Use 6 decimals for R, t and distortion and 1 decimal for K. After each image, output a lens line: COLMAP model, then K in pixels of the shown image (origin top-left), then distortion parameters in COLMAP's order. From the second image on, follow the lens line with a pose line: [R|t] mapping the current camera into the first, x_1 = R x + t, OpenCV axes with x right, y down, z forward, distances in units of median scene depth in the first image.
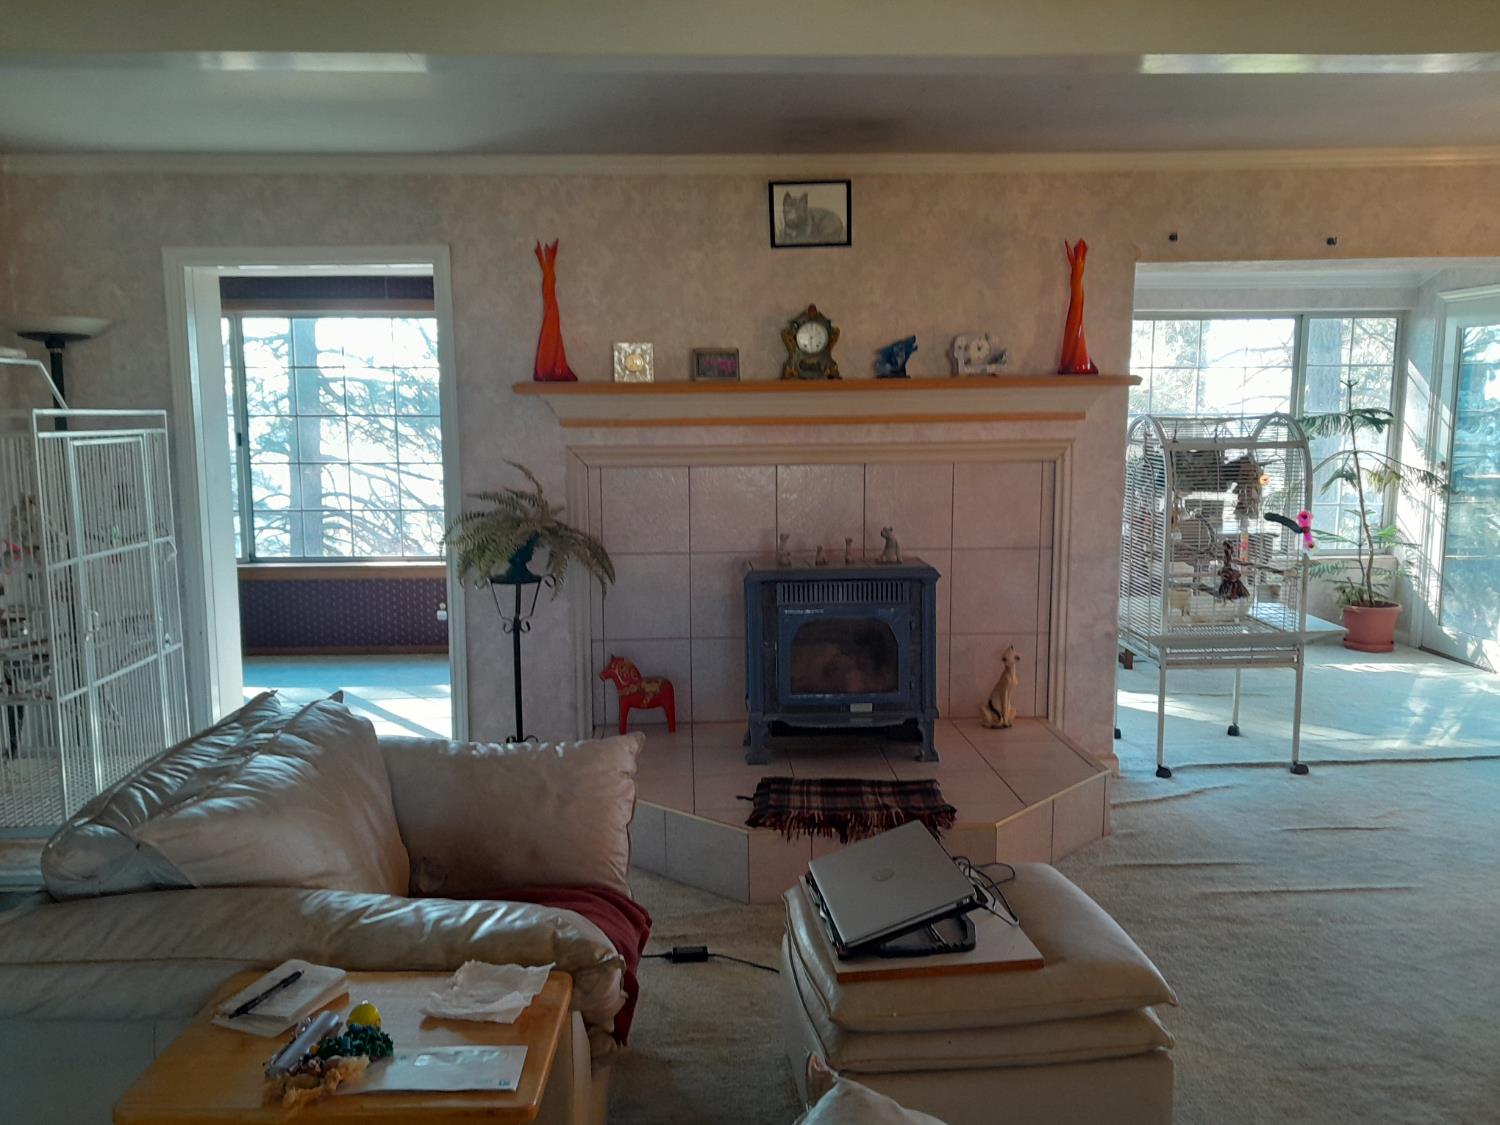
lens RADIAL K [[1181.7, 0, 750.0], [0, 1181.7, 562.5], [0, 0, 1]] dist [0.038786, -0.004811]
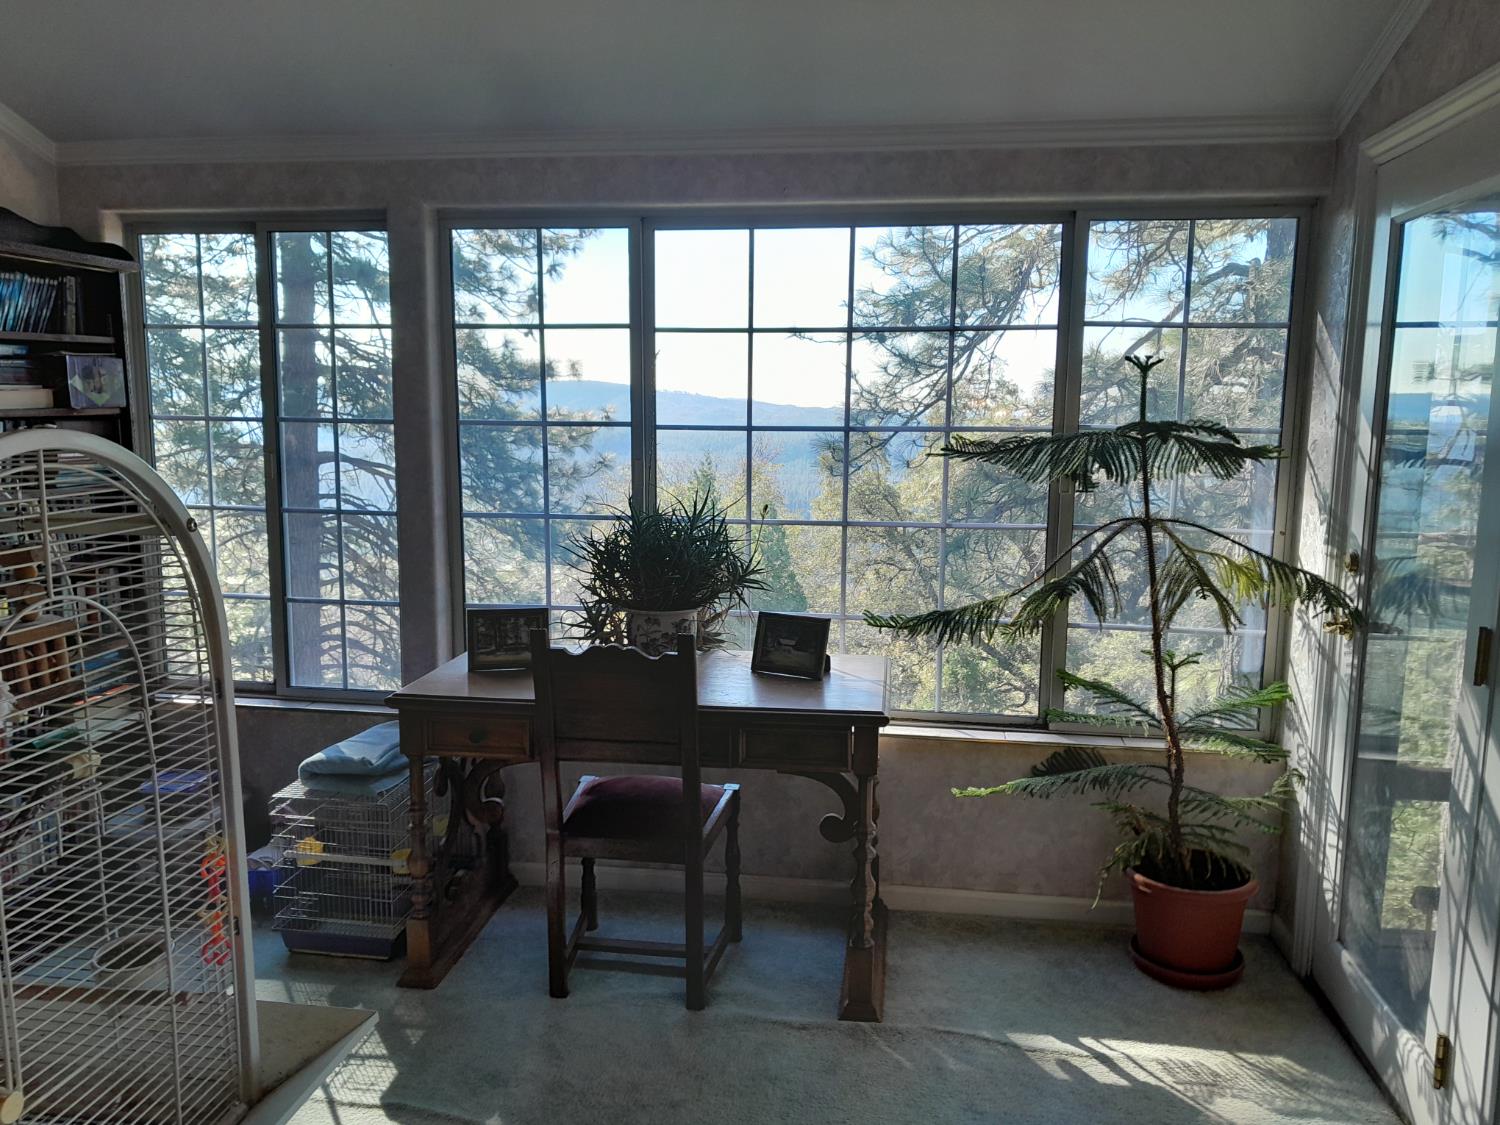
lens RADIAL K [[1193.8, 0, 750.0], [0, 1193.8, 562.5], [0, 0, 1]] dist [0.002632, 0.004394]
pose [[0.981475, 0.044594, -0.186326, 0.664924], [-0.044348, 0.999001, 0.005487, -0.109619], [0.186385, 0.002878, 0.982473, 0.819729]]
